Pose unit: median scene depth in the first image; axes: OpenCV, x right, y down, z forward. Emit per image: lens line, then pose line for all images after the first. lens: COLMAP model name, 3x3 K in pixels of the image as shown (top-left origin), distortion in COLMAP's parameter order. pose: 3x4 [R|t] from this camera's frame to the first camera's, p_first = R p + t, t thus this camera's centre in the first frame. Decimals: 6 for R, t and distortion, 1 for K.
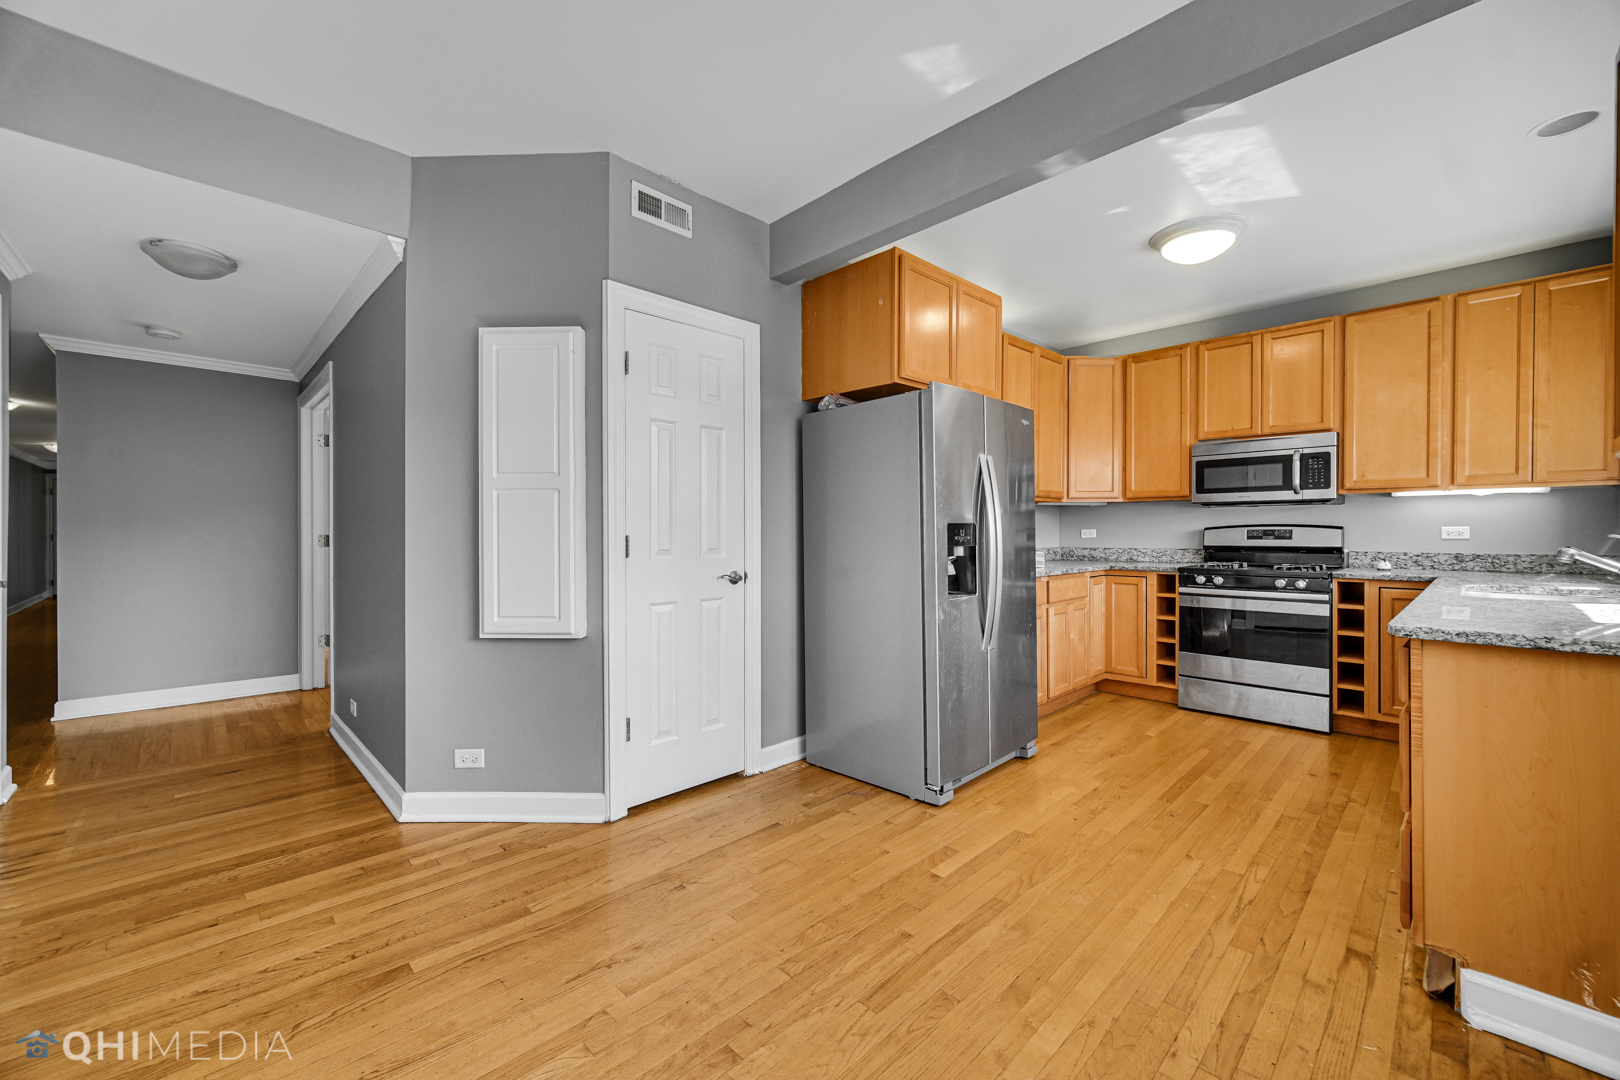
lens RADIAL K [[643.4, 0, 800.3], [0, 643.4, 535.0], [0, 0, 1]] dist [-0.002495, -0.000672]
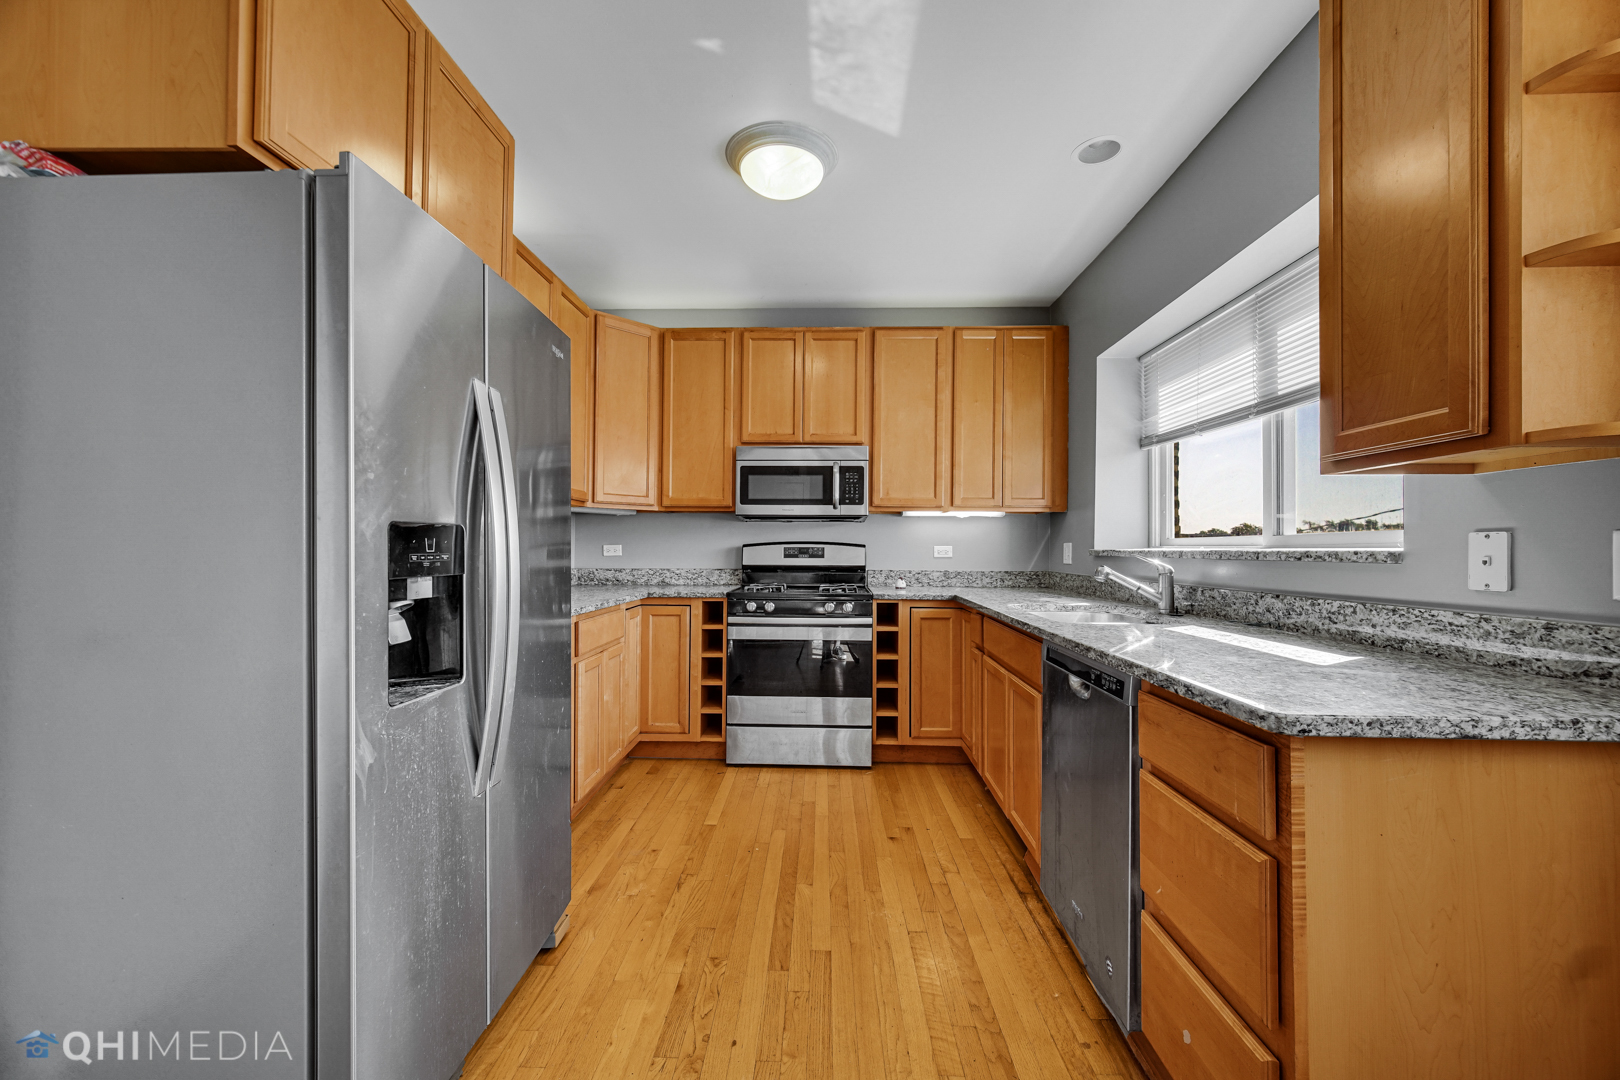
lens RADIAL K [[643.4, 0, 800.1], [0, 643.4, 542.0], [0, 0, 1]] dist [-0.002495, -0.000672]
pose [[0.722186, 0.015344, 0.691528, 0.103950], [-0.004283, 0.999834, -0.017711, 0.000591], [-0.691685, 0.009829, 0.722132, 0.403571]]
